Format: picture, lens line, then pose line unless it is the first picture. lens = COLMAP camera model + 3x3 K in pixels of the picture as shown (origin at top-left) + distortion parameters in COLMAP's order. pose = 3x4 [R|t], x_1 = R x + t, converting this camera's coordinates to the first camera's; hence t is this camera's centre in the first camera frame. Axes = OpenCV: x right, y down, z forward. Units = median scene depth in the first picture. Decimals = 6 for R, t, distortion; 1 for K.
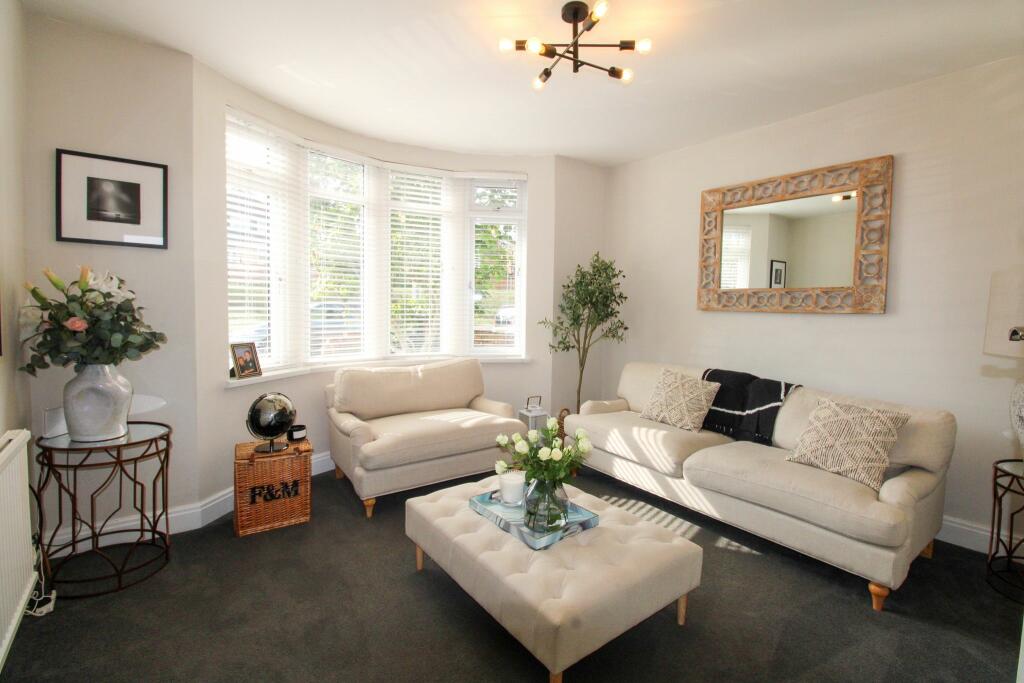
lens RADIAL K [[477.4, 0, 523.2], [0, 477.4, 329.2], [0, 0, 1]] dist [0.004987, -0.016642]
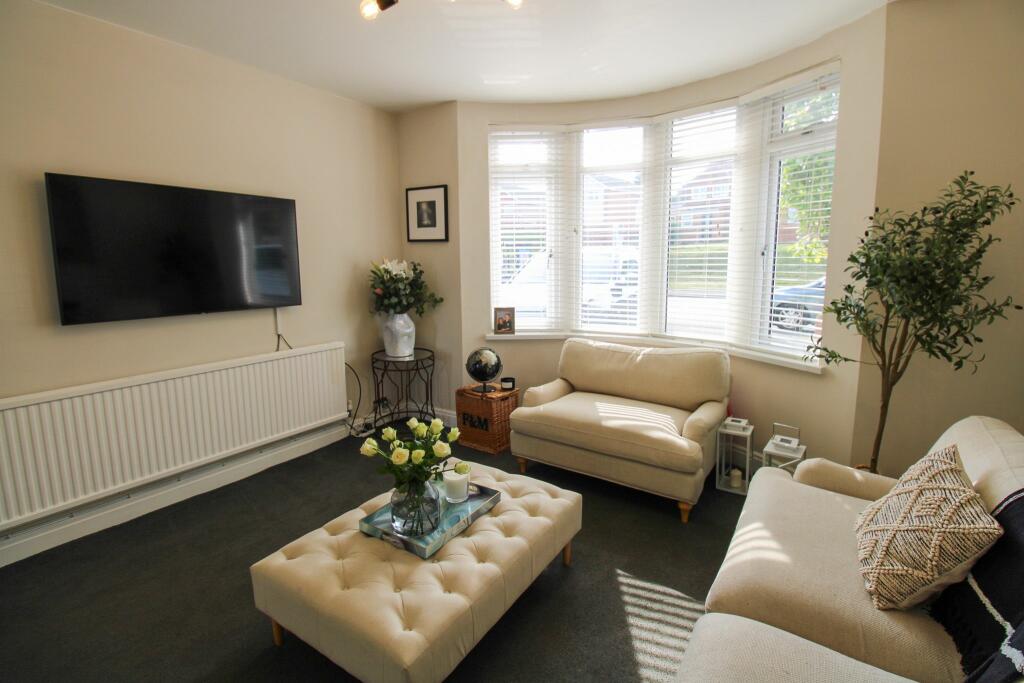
lens RADIAL K [[477.4, 0, 523.2], [0, 477.4, 329.2], [0, 0, 1]] dist [0.004987, -0.016642]
pose [[0.334871, 0.119124, -0.934704, 0.746880], [-0.039548, 0.992879, 0.112370, -0.069488], [0.941434, -0.000664, 0.337197, 0.691123]]
